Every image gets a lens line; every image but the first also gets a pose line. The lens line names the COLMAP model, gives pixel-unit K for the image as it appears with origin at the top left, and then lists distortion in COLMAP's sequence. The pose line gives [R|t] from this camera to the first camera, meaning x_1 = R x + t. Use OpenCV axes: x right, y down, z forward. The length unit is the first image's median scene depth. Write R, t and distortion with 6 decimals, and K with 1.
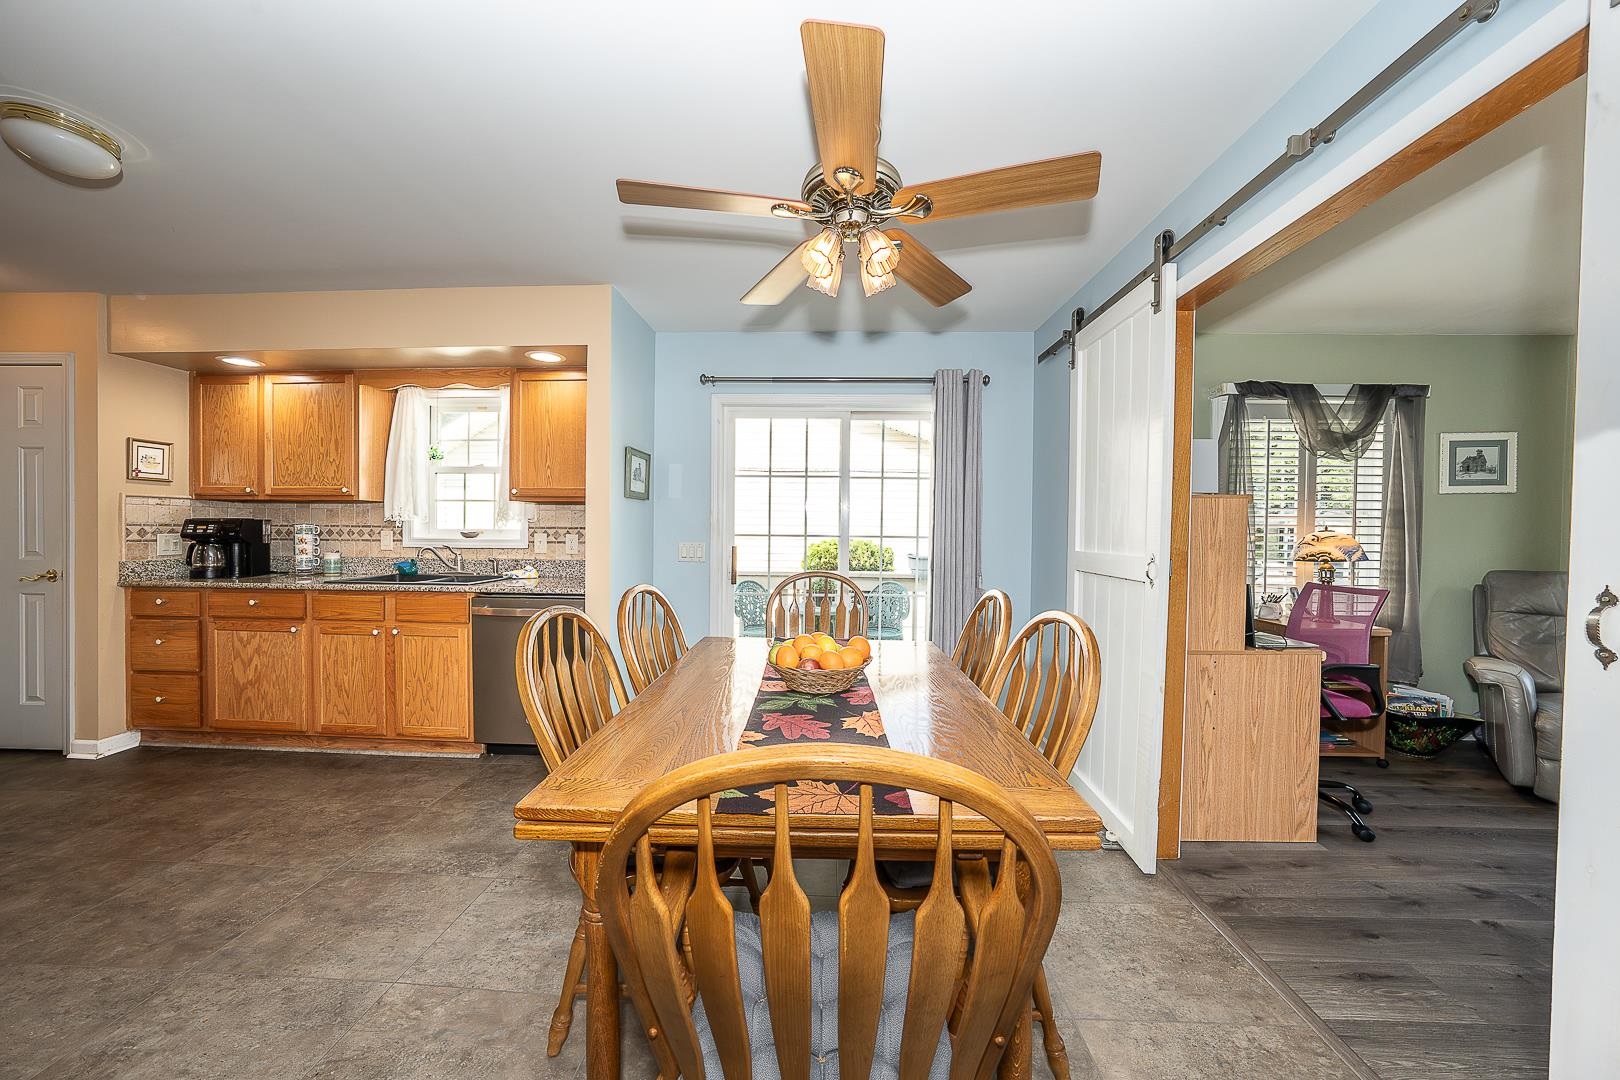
lens RADIAL K [[560.5, 0, 810.0], [0, 560.5, 540.0], [0, 0, 1]] dist [-0.012308, 0.000272]
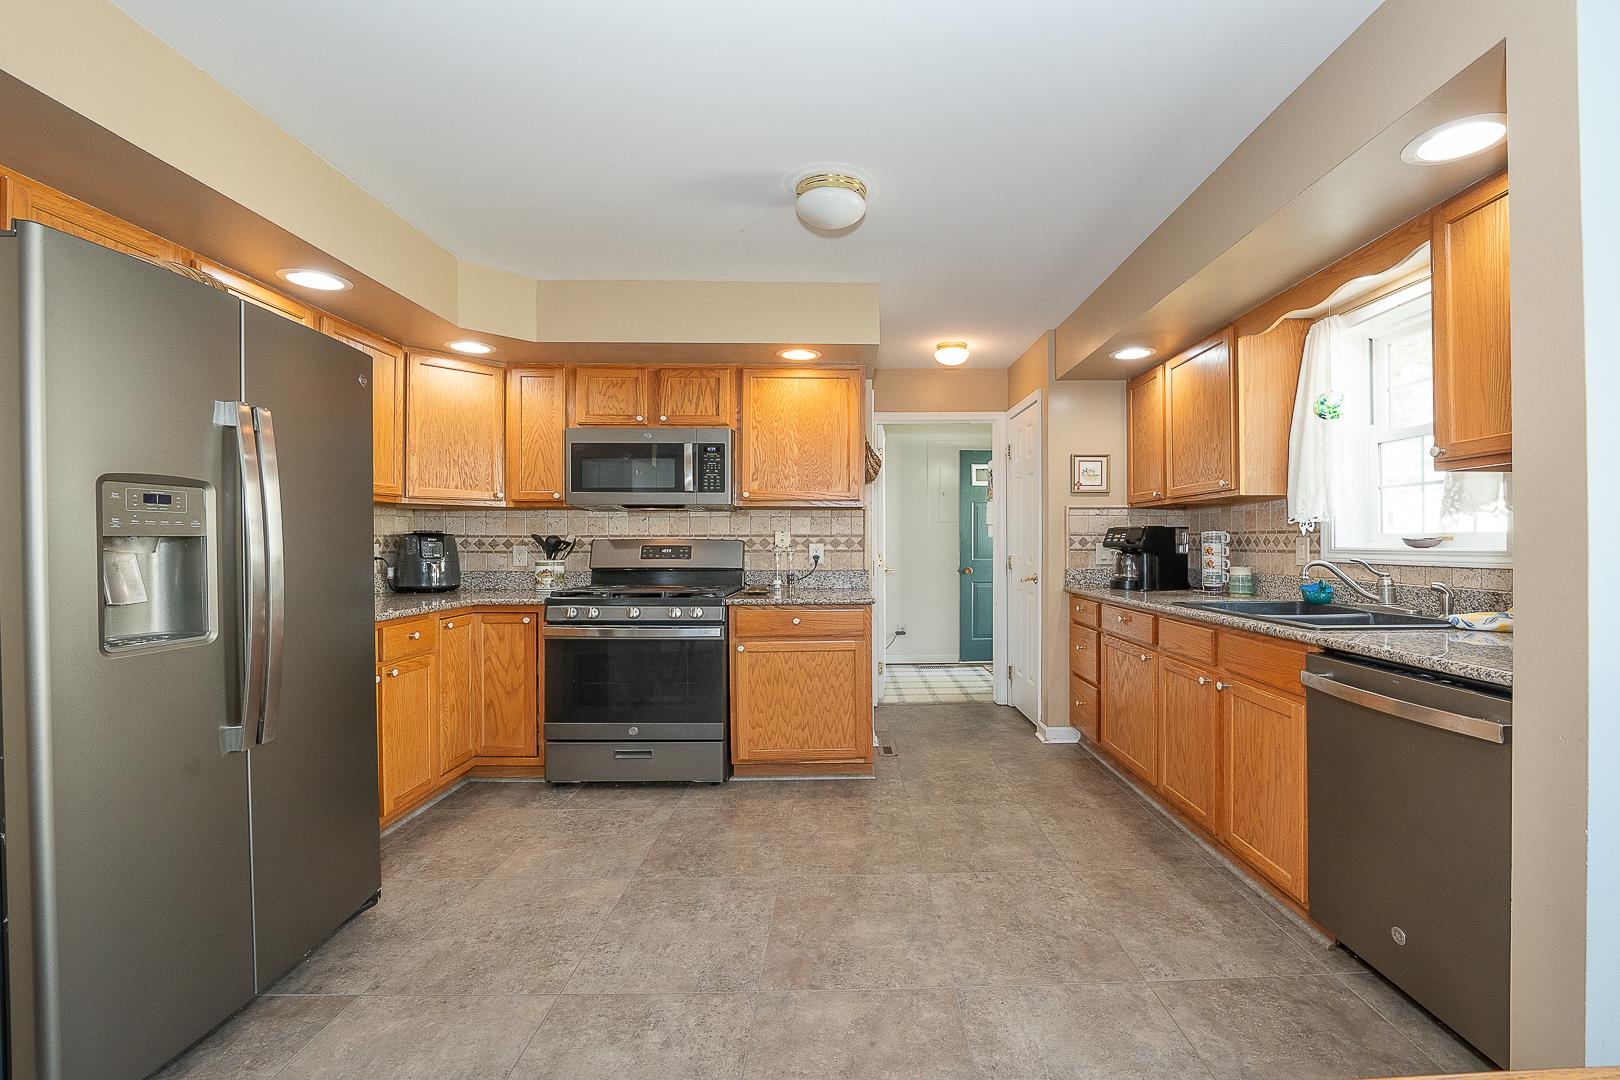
lens RADIAL K [[649.0, 0, 810.0], [0, 649.0, 540.0], [0, 0, 1]] dist [-0.016485, 0.000185]
pose [[0.060734, -0.011902, -0.998083, -0.000181], [-0.012642, 0.999840, -0.012692, 0.004911], [0.998074, 0.013388, 0.060574, 0.405391]]
